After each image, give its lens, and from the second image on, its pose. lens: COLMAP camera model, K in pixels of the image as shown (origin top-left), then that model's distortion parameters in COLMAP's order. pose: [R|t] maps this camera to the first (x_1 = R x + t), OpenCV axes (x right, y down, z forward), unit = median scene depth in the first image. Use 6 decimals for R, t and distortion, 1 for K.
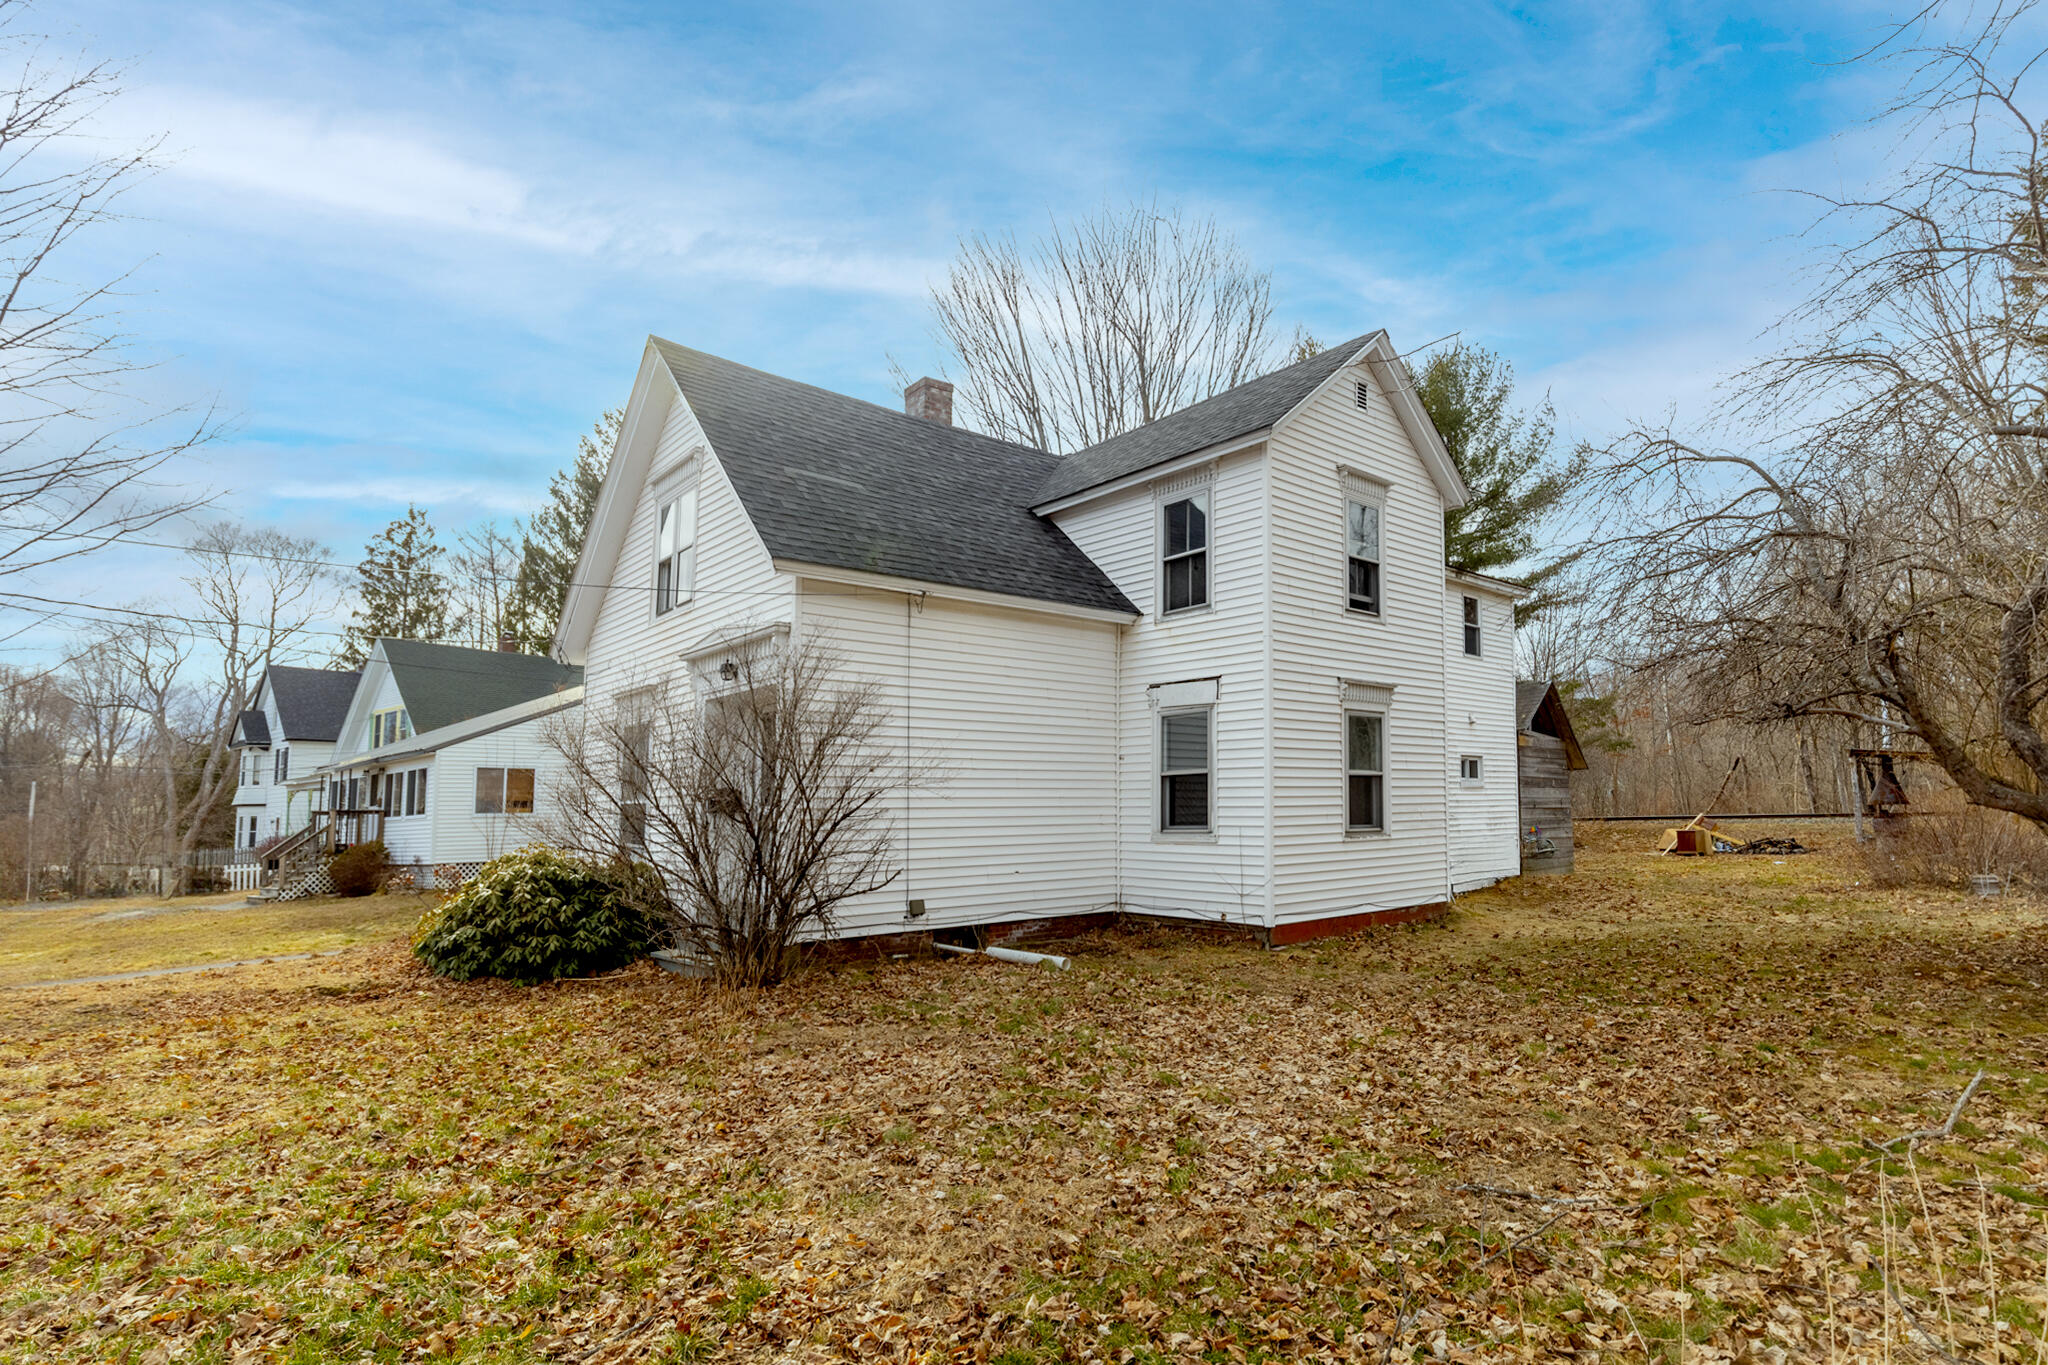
lens RADIAL K [[1140.0, 0, 1117.8], [0, 1140.0, 786.2], [0, 0, 1]] dist [-0.003021, -0.001451]
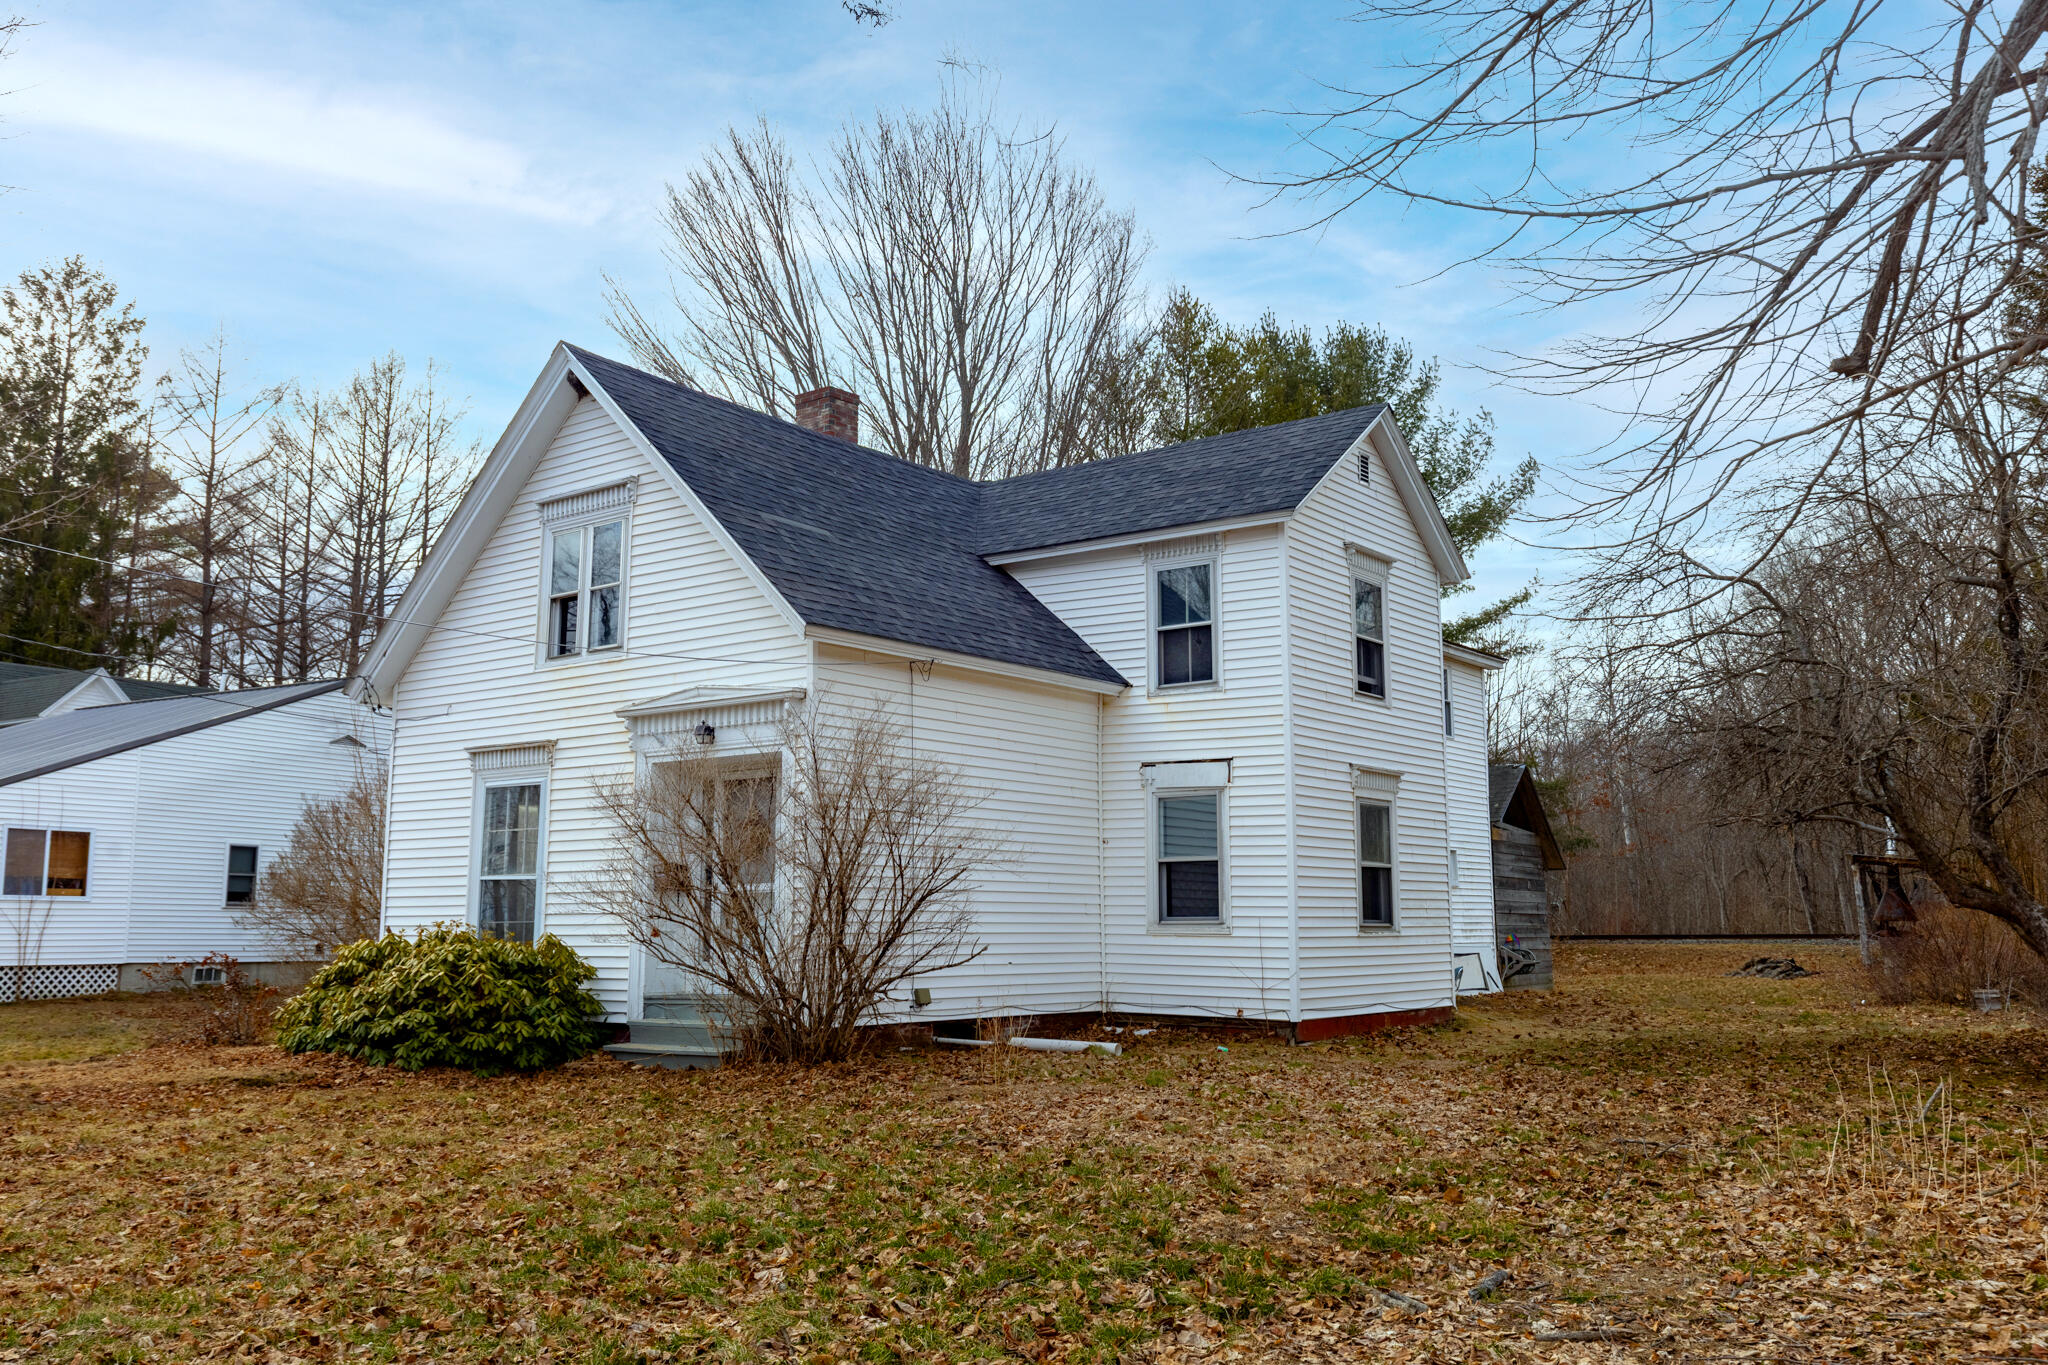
lens RADIAL K [[1763.7, 0, 1021.6], [0, 1763.7, 681.0], [0, 0, 1]] dist [-0.003699, 0.014697]
pose [[0.990897, 0.040044, 0.128525, -0.262063], [-0.024841, 0.992729, -0.117784, 0.016150], [-0.132307, 0.113519, 0.984687, -0.412226]]
